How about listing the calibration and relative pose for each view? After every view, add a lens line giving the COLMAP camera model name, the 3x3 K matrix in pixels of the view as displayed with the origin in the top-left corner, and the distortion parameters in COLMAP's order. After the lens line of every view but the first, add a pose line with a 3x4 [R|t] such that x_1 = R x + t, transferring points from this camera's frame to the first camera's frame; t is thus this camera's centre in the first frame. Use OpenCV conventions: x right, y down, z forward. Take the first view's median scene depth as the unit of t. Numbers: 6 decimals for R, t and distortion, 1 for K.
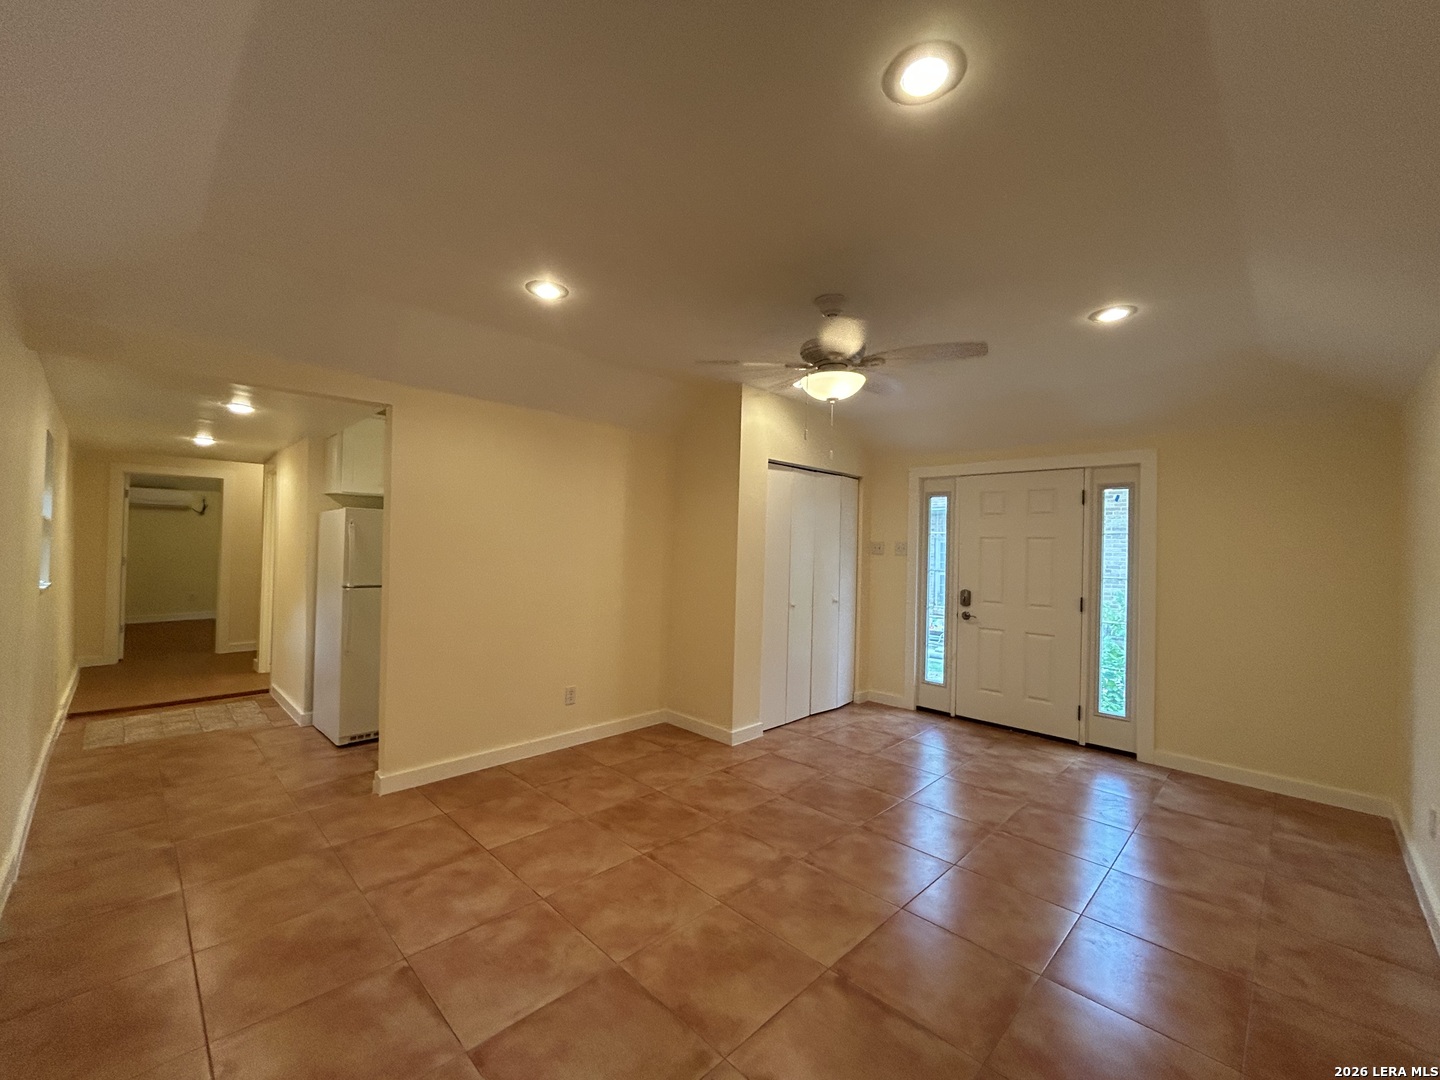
lens RADIAL K [[590.0, 0, 722.4], [0, 590.0, 541.6], [0, 0, 1]] dist [0.002320, 0.000270]
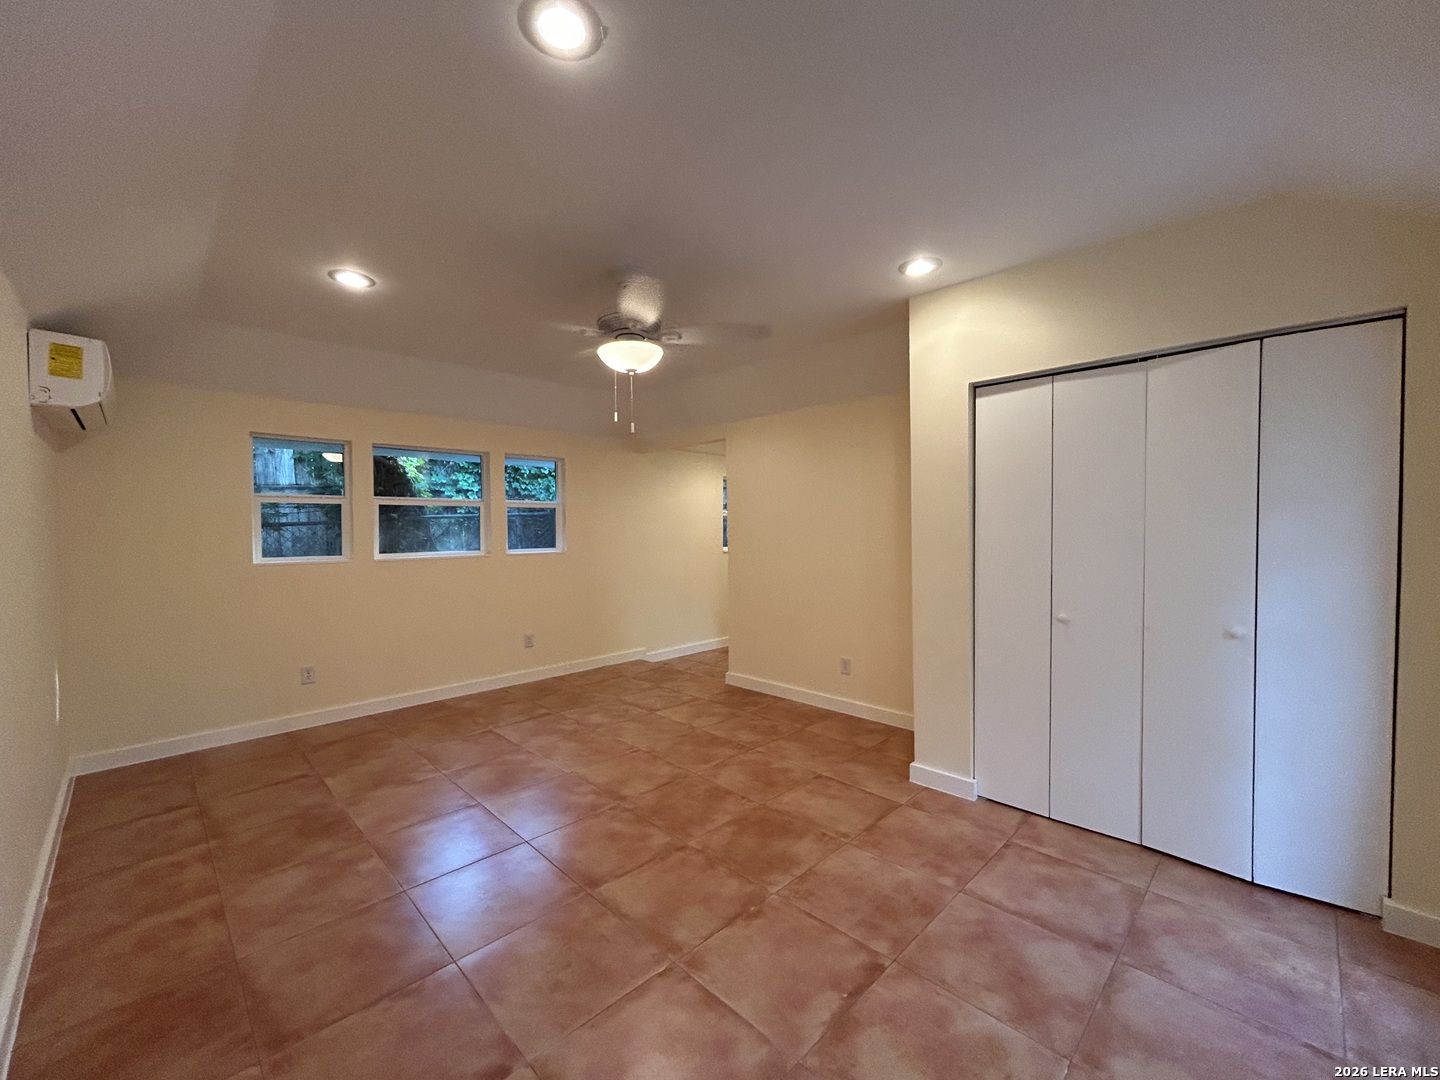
lens RADIAL K [[590.0, 0, 722.4], [0, 590.0, 541.6], [0, 0, 1]] dist [0.002320, 0.000270]
pose [[-0.013168, 0.001711, -0.999912, 0.998645], [0.019239, 0.999814, 0.001457, 0.037169], [0.999728, -0.019218, -0.013199, 0.979785]]
